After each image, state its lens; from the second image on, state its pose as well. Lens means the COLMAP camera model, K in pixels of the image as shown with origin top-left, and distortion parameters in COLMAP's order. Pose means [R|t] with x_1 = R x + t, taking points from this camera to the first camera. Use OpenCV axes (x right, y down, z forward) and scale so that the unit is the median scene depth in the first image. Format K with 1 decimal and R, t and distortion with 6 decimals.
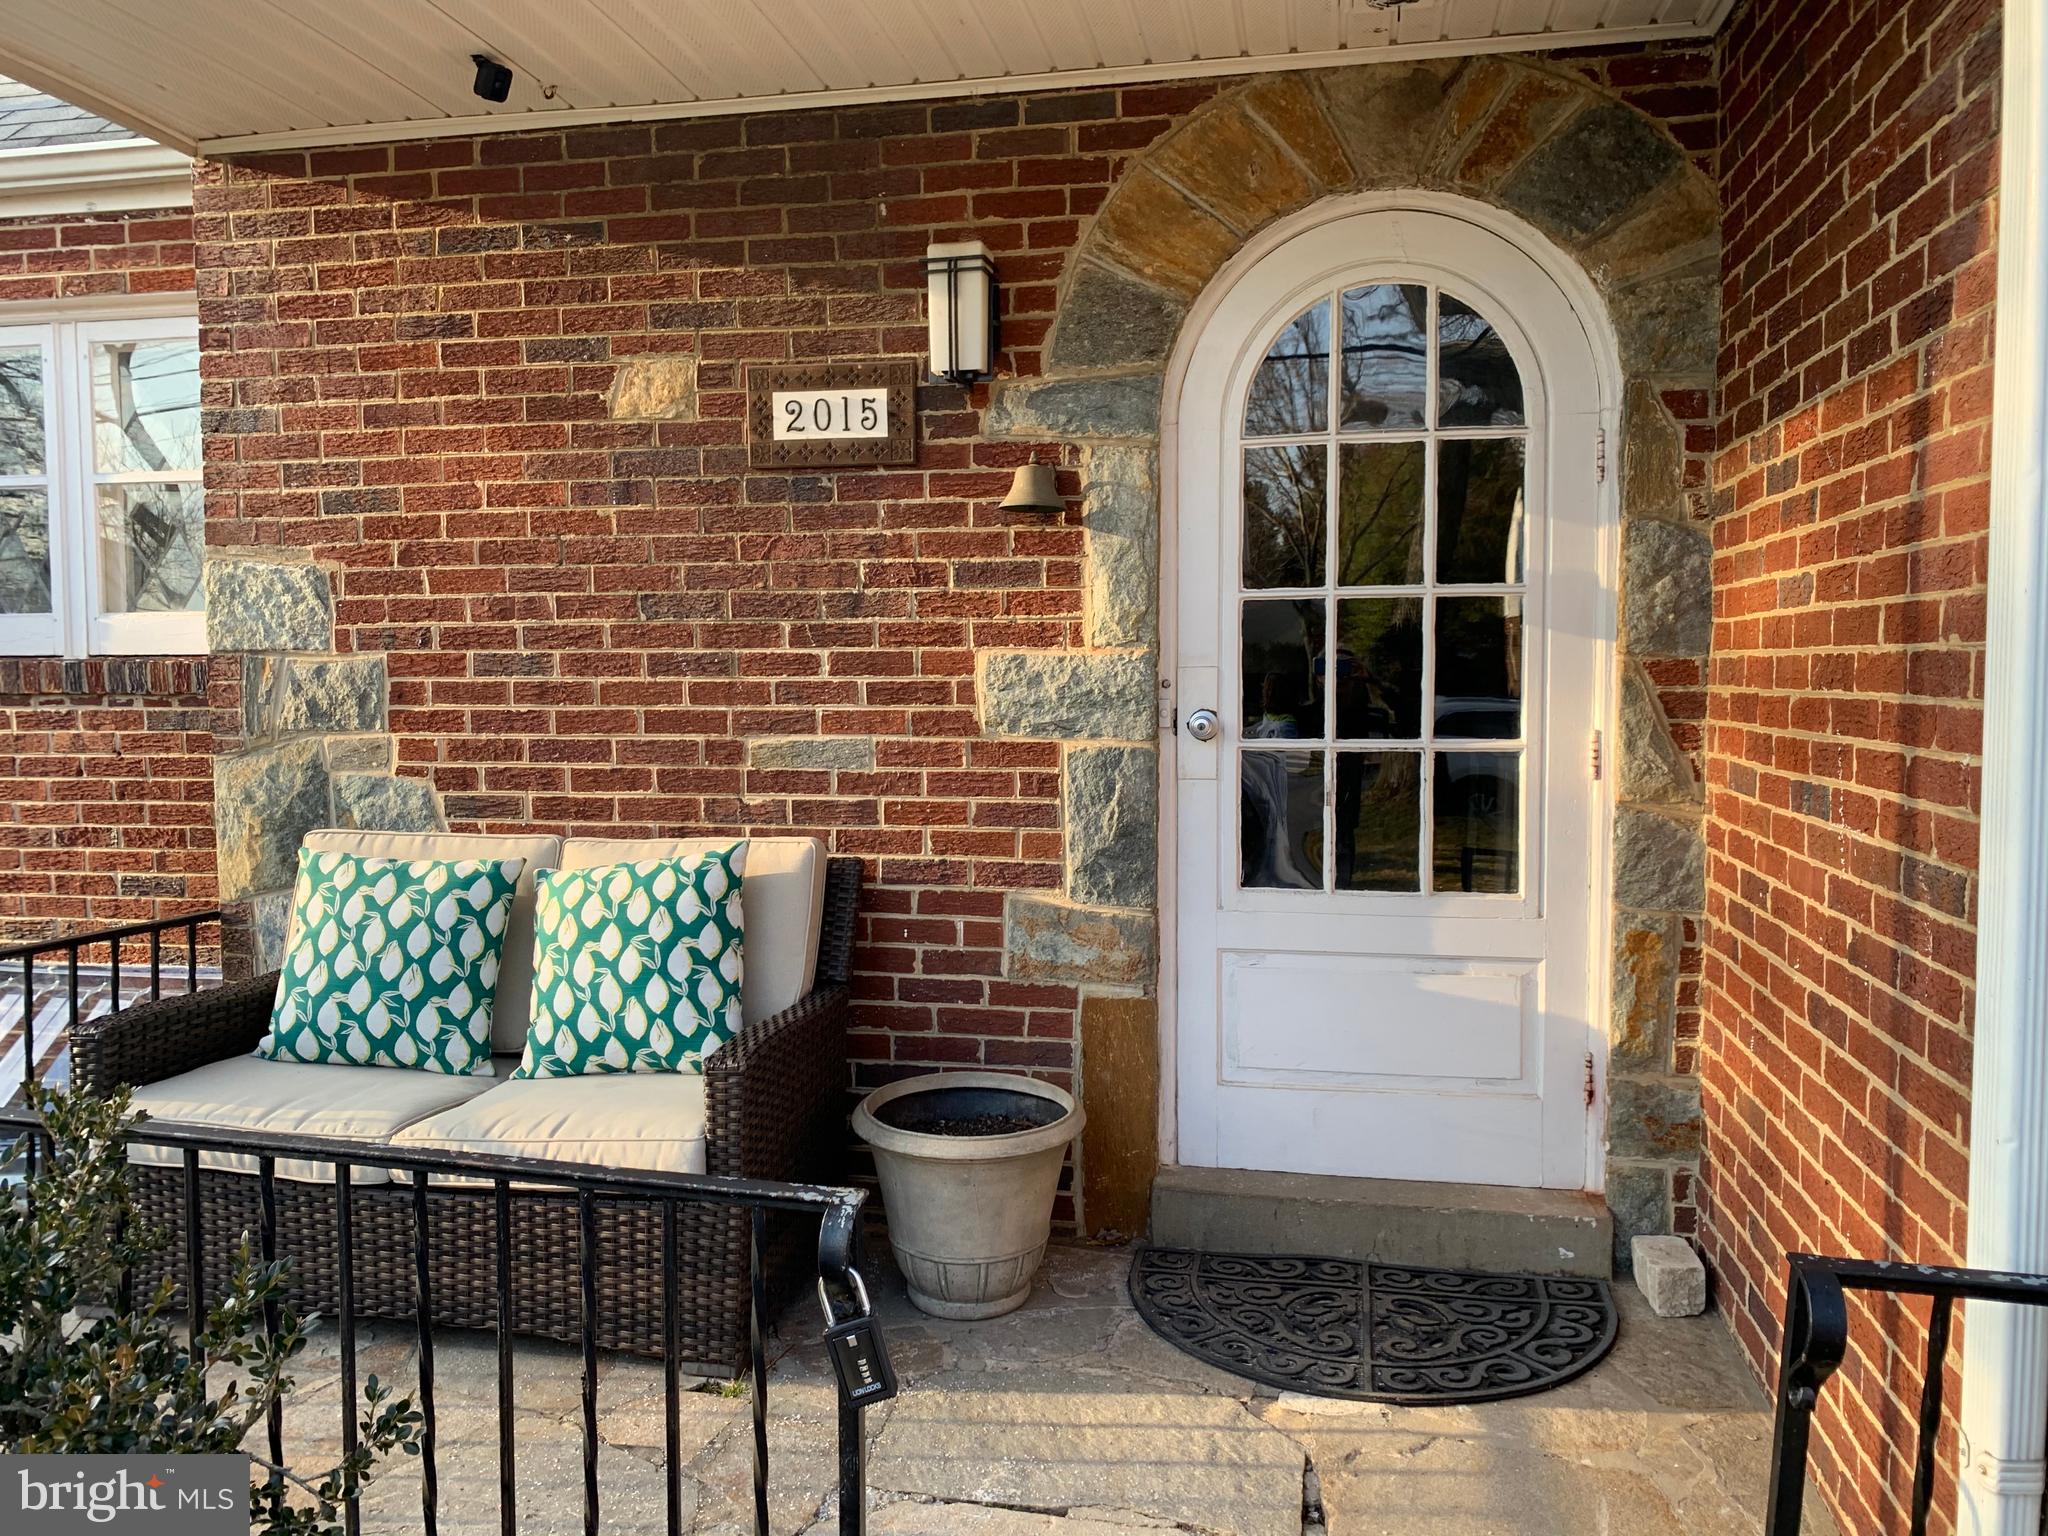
lens RADIAL K [[1565.9, 0, 1007.9], [0, 1565.9, 764.0], [0, 0, 1]] dist [0.023363, -0.012123]
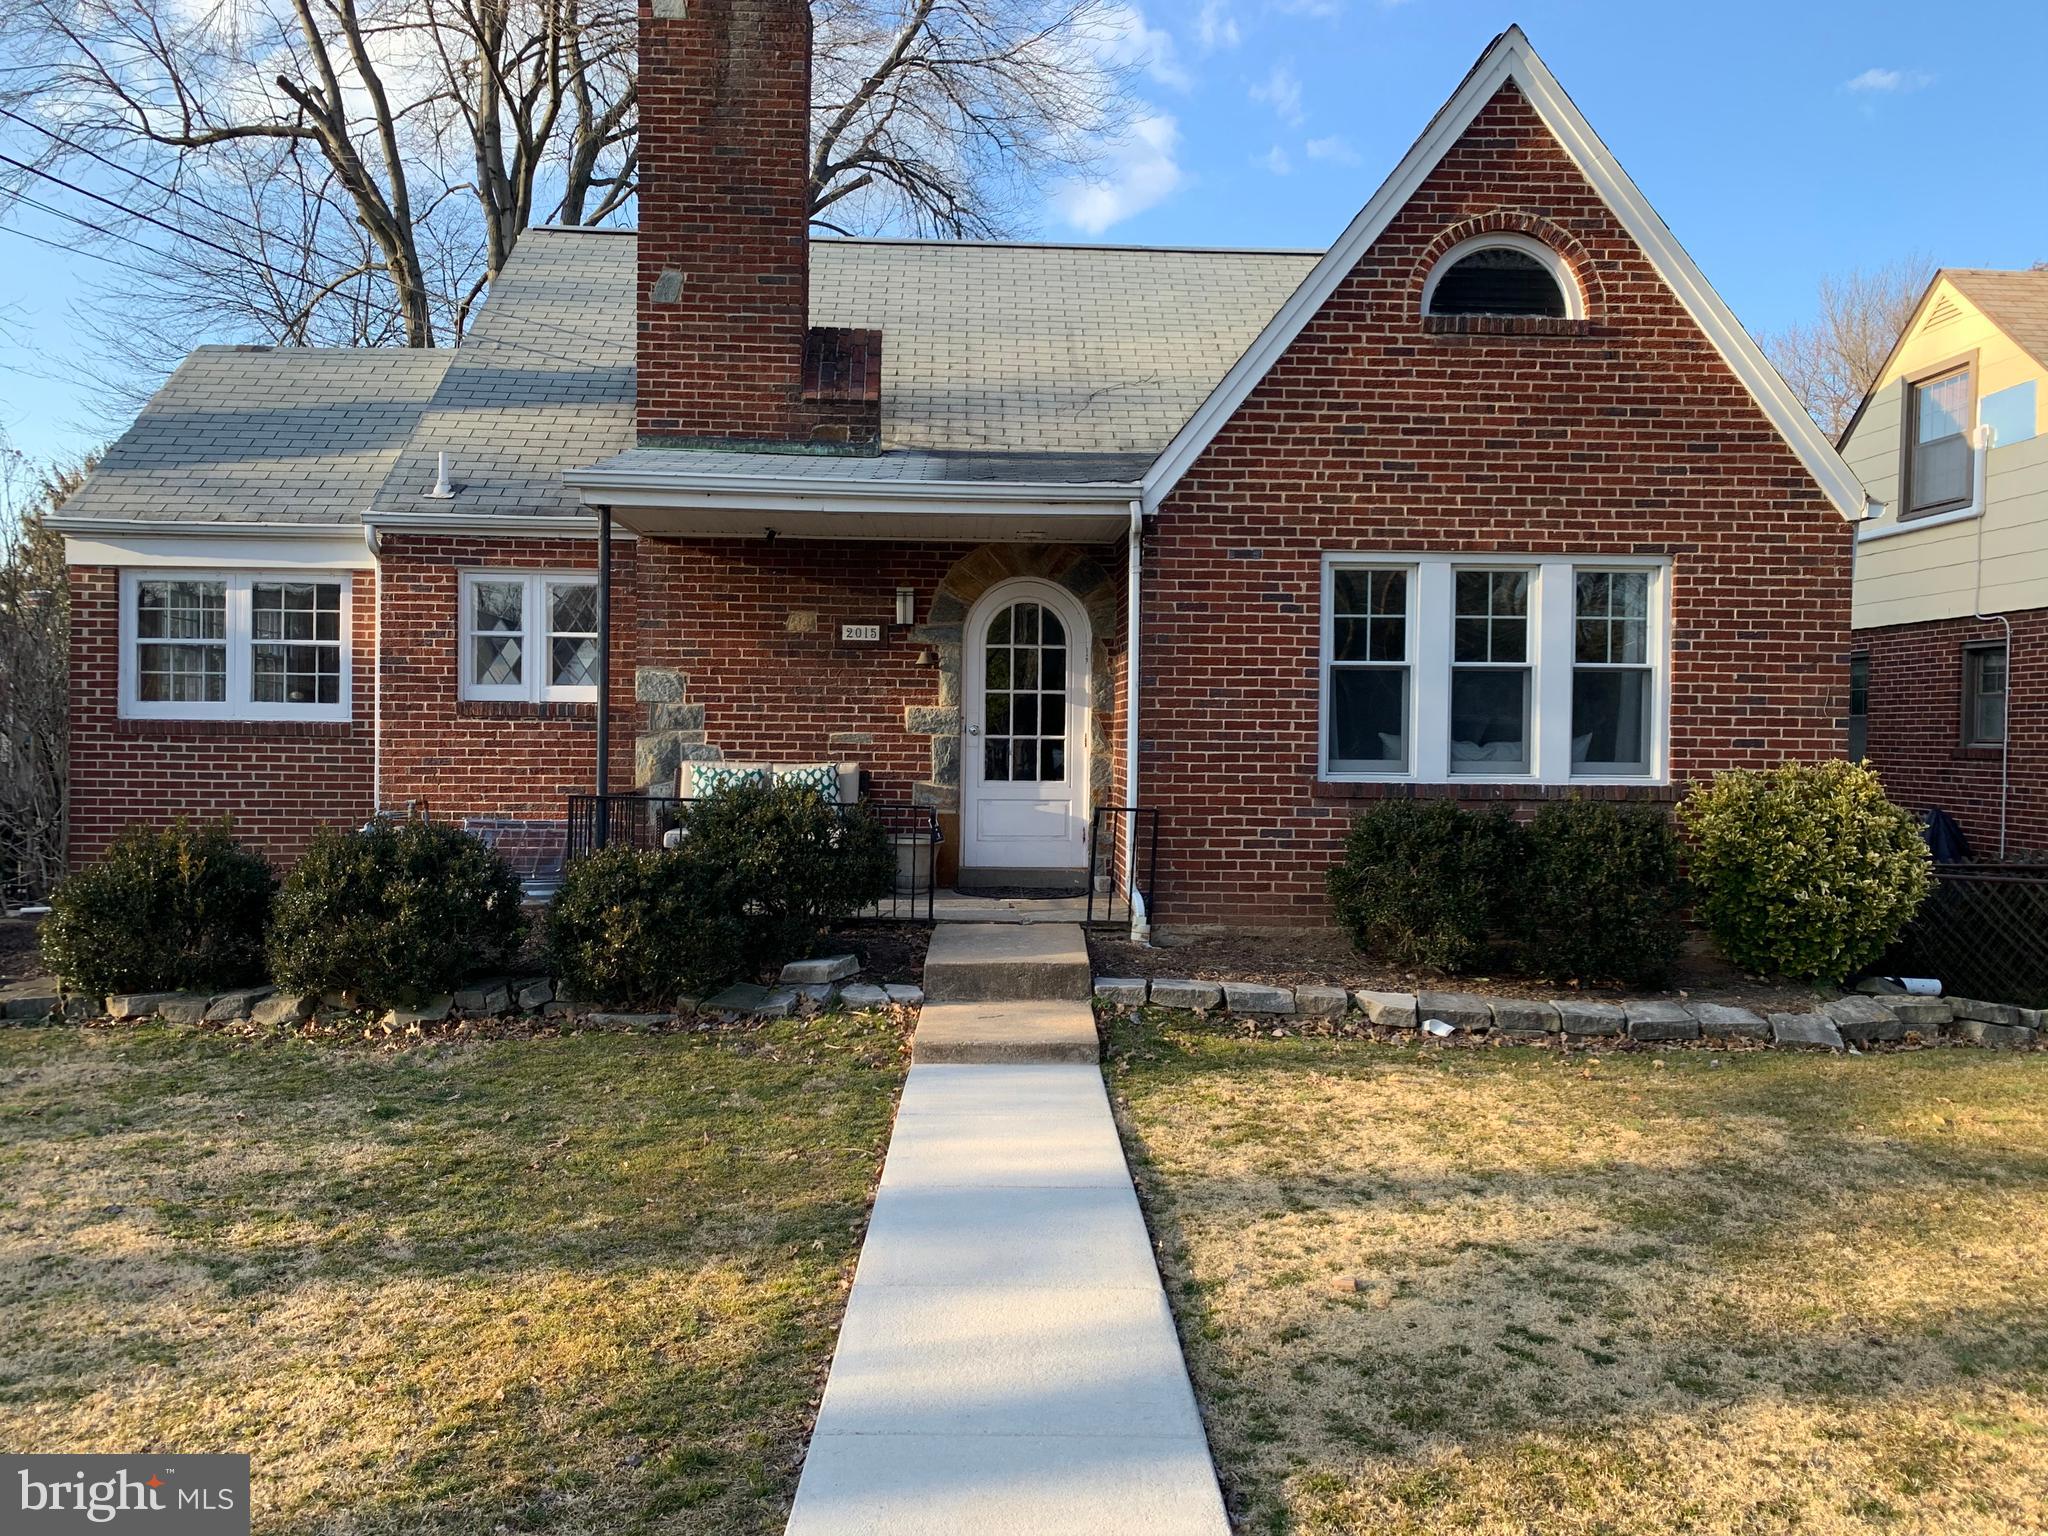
lens RADIAL K [[1565.9, 0, 1026.1], [0, 1565.9, 768.6], [0, 0, 1]] dist [0.023363, -0.012123]
pose [[0.970806, 0.011922, 0.239571, -0.548733], [-0.002828, 0.999264, -0.038268, 0.177919], [-0.239850, 0.036473, 0.970125, -2.186009]]
